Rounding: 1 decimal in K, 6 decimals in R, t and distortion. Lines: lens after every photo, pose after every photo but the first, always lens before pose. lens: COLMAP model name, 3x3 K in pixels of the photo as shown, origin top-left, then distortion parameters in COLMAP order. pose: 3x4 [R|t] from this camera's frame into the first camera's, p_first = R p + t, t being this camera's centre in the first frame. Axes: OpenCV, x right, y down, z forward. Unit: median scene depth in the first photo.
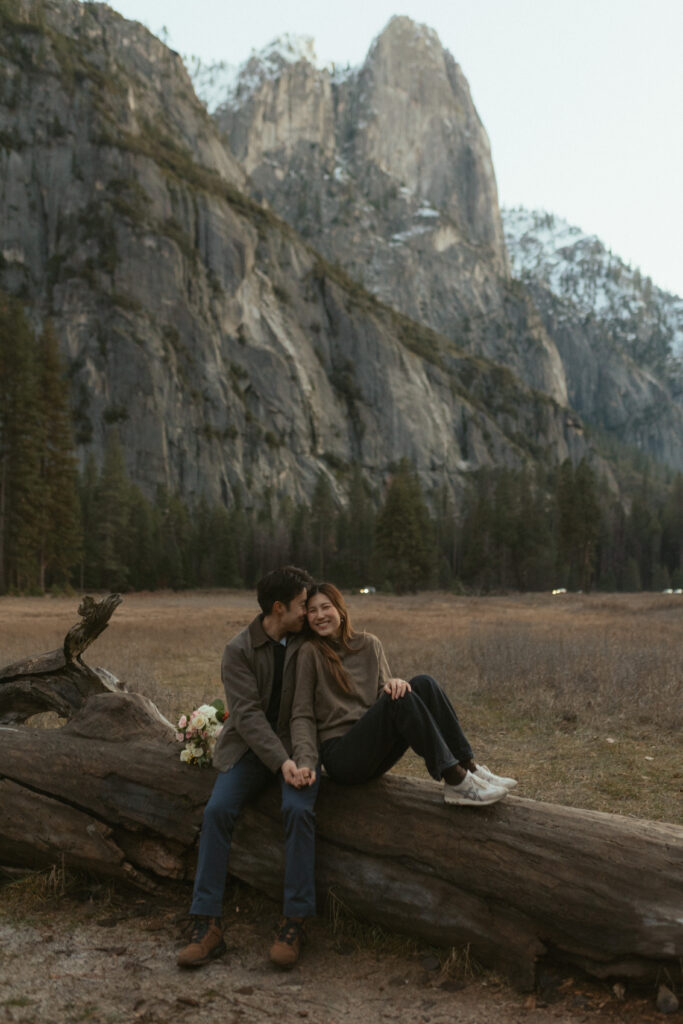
lens RADIAL K [[1537.2, 0, 341.9], [0, 1537.2, 508.8], [0, 0, 1]] dist [0.029404, 0.000000]
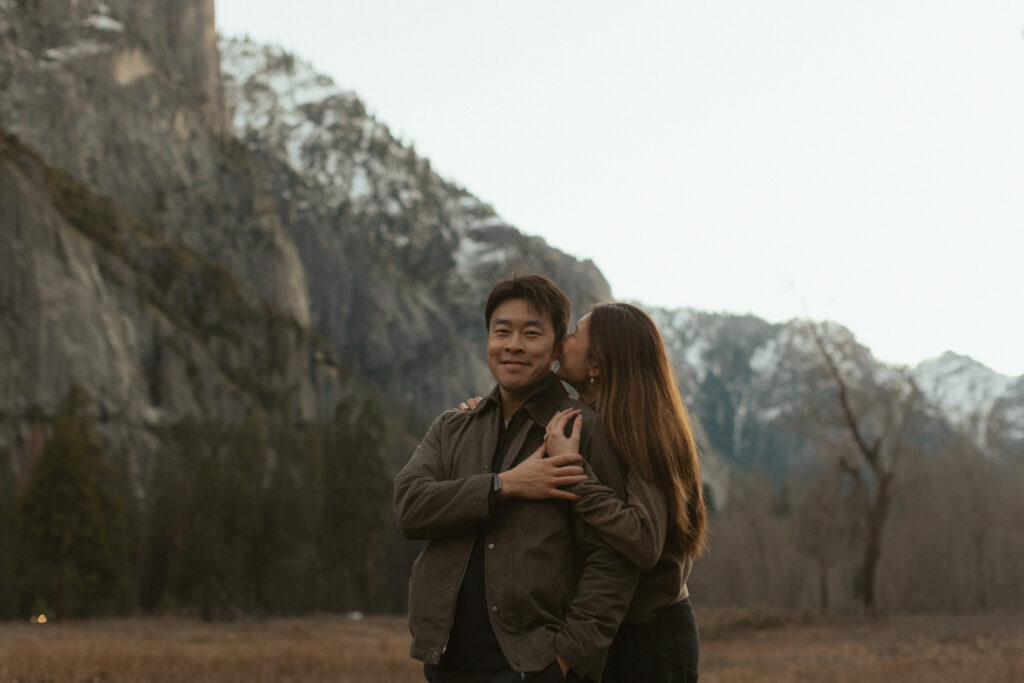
lens RADIAL K [[1537.2, 0, 512.7], [0, 1537.2, 351.6], [0, 0, 1]] dist [0.029404, 0.000000]
pose [[0.906560, 0.059763, 0.417826, -0.050847], [-0.003144, 0.990854, -0.134904, 0.029671], [-0.422066, 0.120985, 0.898456, 0.369024]]
